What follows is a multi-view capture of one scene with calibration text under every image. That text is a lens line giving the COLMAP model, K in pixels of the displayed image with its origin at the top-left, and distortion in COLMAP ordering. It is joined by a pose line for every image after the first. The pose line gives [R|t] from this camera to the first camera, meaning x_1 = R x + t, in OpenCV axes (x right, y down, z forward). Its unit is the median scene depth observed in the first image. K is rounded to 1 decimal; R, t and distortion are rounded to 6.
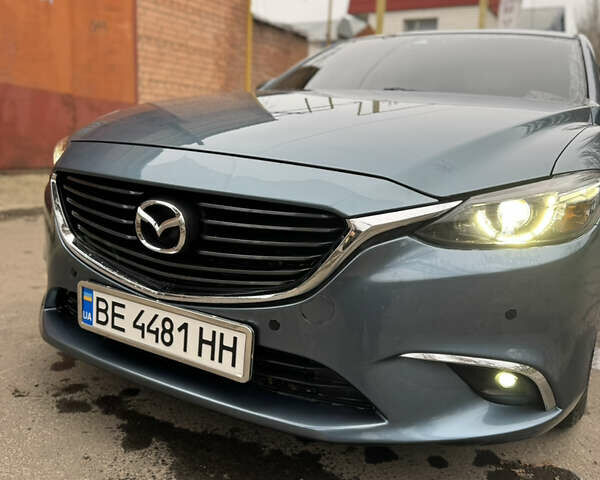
lens RADIAL K [[562.7, 0, 305.4], [0, 562.7, 239.8], [0, 0, 1]] dist [0.107391, -0.184835]
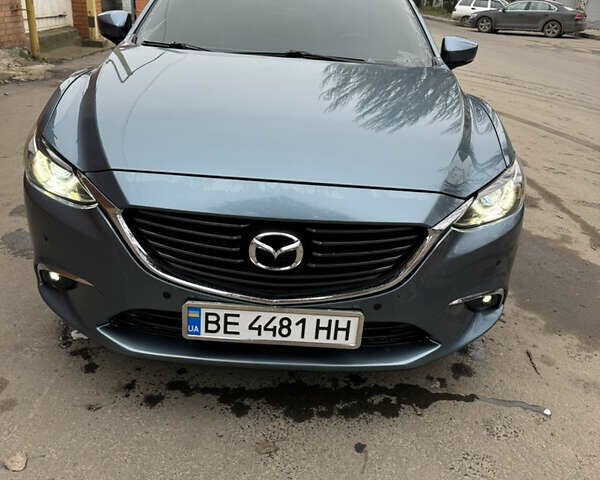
lens RADIAL K [[558.4, 0, 305.5], [0, 558.4, 241.0], [0, 0, 1]] dist [0.107536, -0.178396]
pose [[0.857576, -0.204580, 0.471922, -0.748540], [0.079363, 0.959140, 0.271573, -0.358837], [-0.508197, -0.195441, 0.838772, -0.046549]]
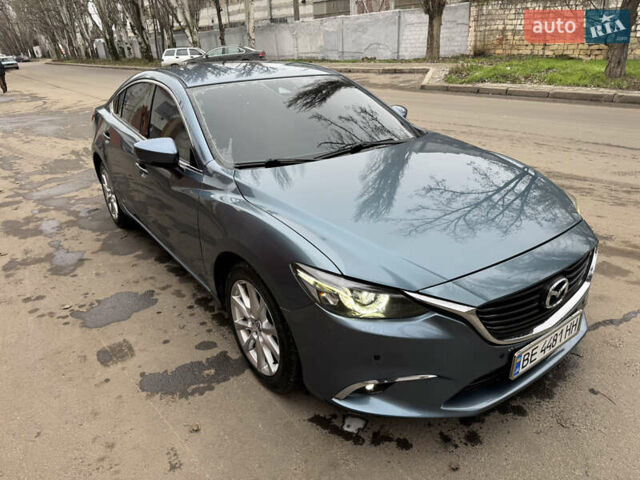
lens RADIAL K [[451.8, 0, 320.3], [0, 451.8, 235.9], [0, 0, 1]] dist [0.029180, -0.036323]
pose [[0.399020, -0.422781, 0.813658, -1.571942], [0.234691, 0.904891, 0.355094, -0.826307], [-0.886399, 0.049268, 0.460293, 0.963197]]
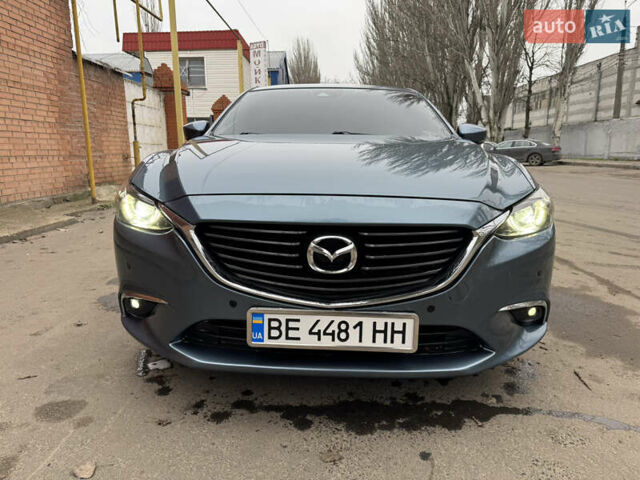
lens RADIAL K [[451.8, 0, 320.3], [0, 451.8, 235.9], [0, 0, 1]] dist [0.029180, -0.036323]
pose [[0.878152, -0.134150, 0.459187, -0.740215], [0.131392, 0.990597, 0.038125, -0.107623], [-0.459984, 0.026854, 0.887521, 0.067149]]
